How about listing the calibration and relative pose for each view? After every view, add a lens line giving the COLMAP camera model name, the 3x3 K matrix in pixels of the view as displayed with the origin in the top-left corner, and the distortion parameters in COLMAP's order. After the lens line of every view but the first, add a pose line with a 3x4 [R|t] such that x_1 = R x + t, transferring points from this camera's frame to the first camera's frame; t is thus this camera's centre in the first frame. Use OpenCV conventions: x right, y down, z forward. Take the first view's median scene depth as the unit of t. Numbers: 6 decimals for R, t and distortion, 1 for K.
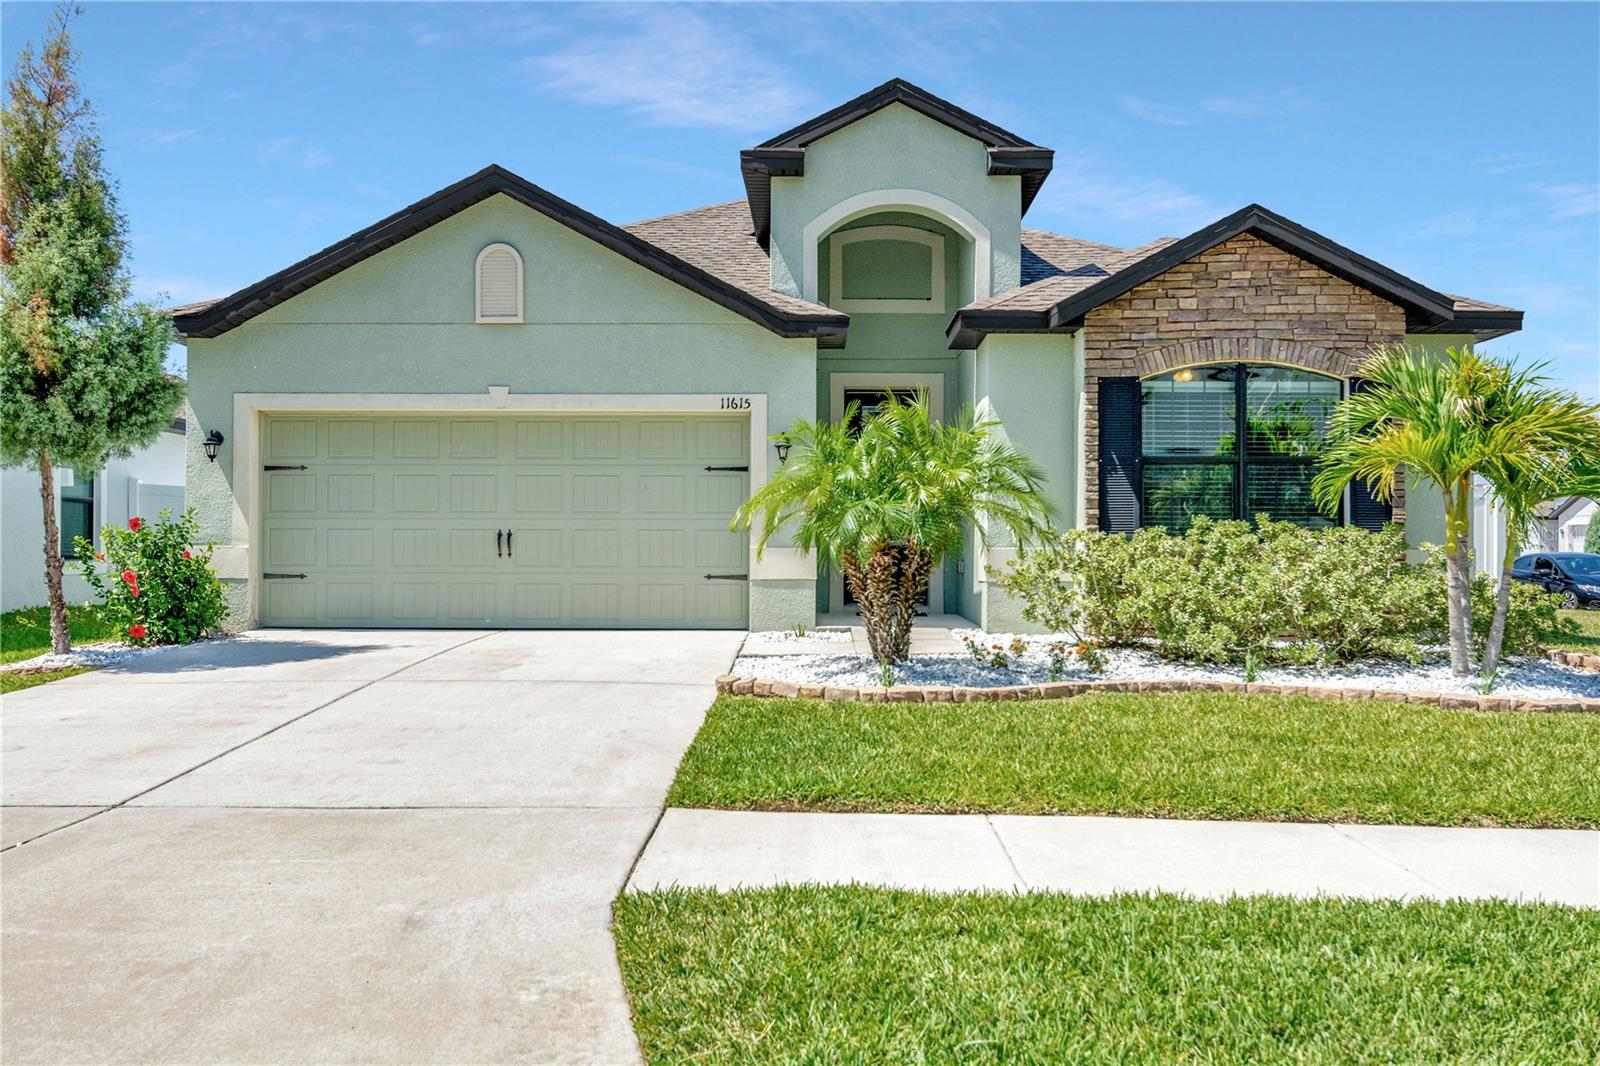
lens RADIAL K [[1363.0, 0, 796.8], [0, 1363.0, 530.9], [0, 0, 1]] dist [-0.002602, -0.005630]
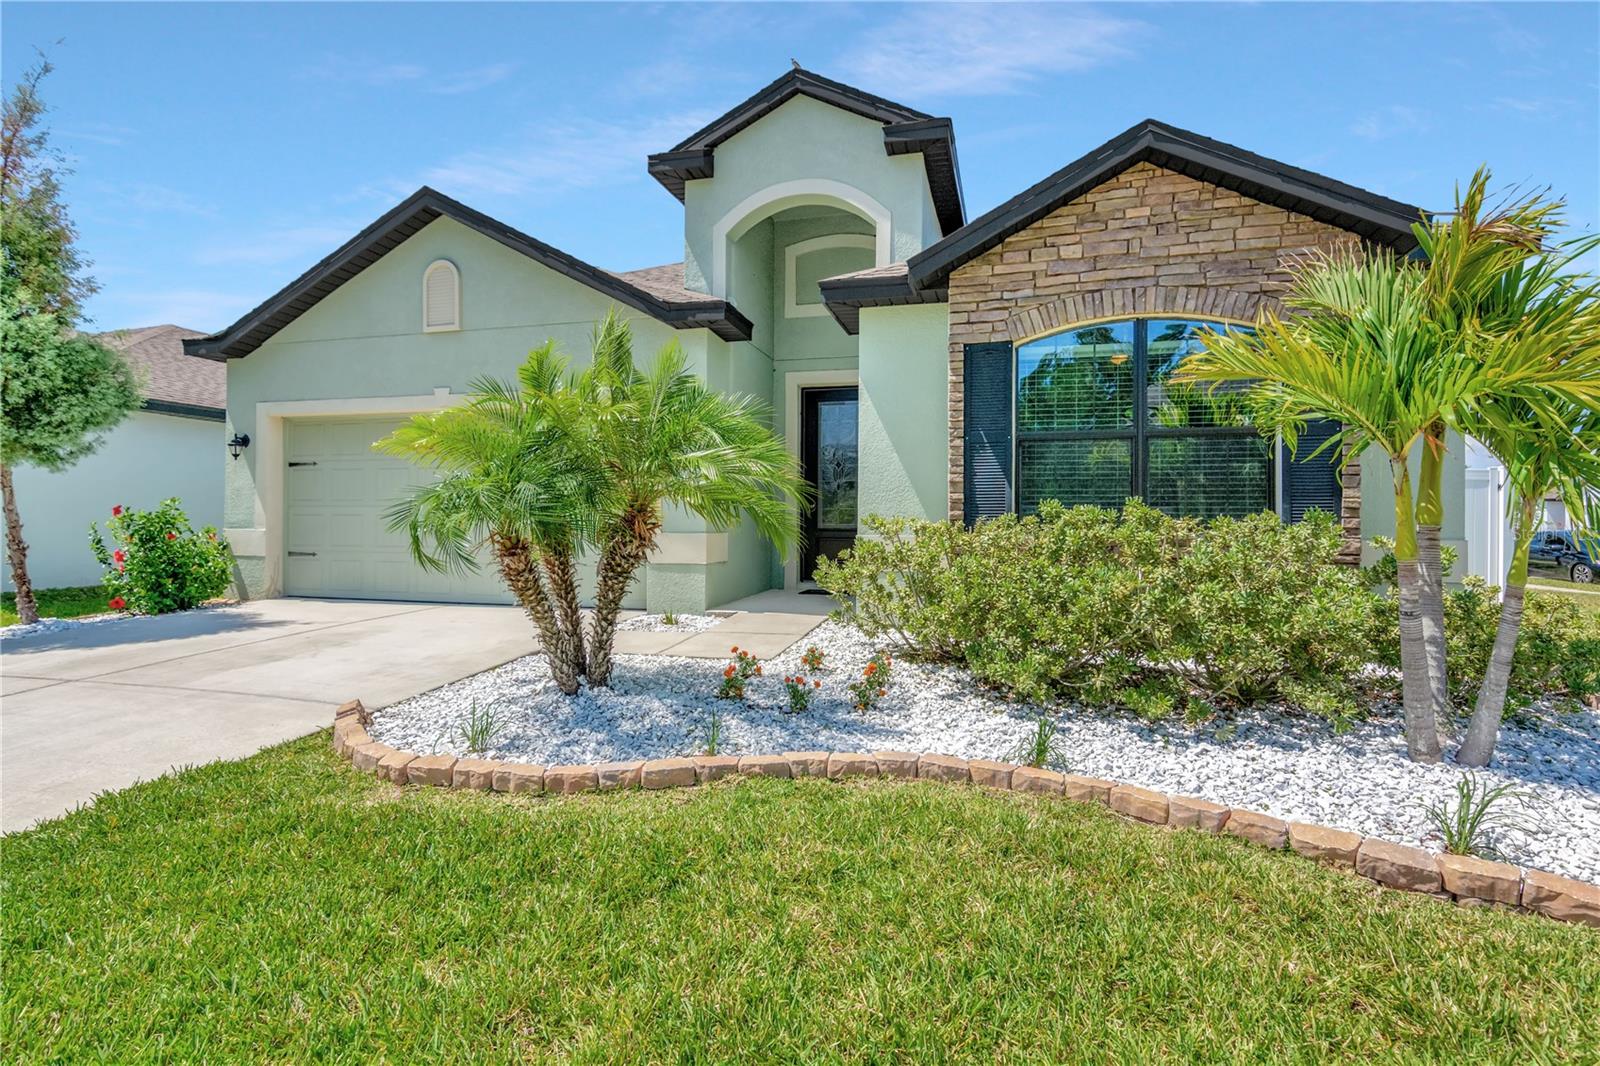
lens RADIAL K [[784.0, 0, 809.4], [0, 784.0, 516.0], [0, 0, 1]] dist [-0.004268, 0.004687]
pose [[0.968085, -0.000362, -0.250621, 0.251275], [0.002103, 0.999975, 0.006677, -0.004646], [0.250612, -0.006991, 0.968062, 0.481180]]
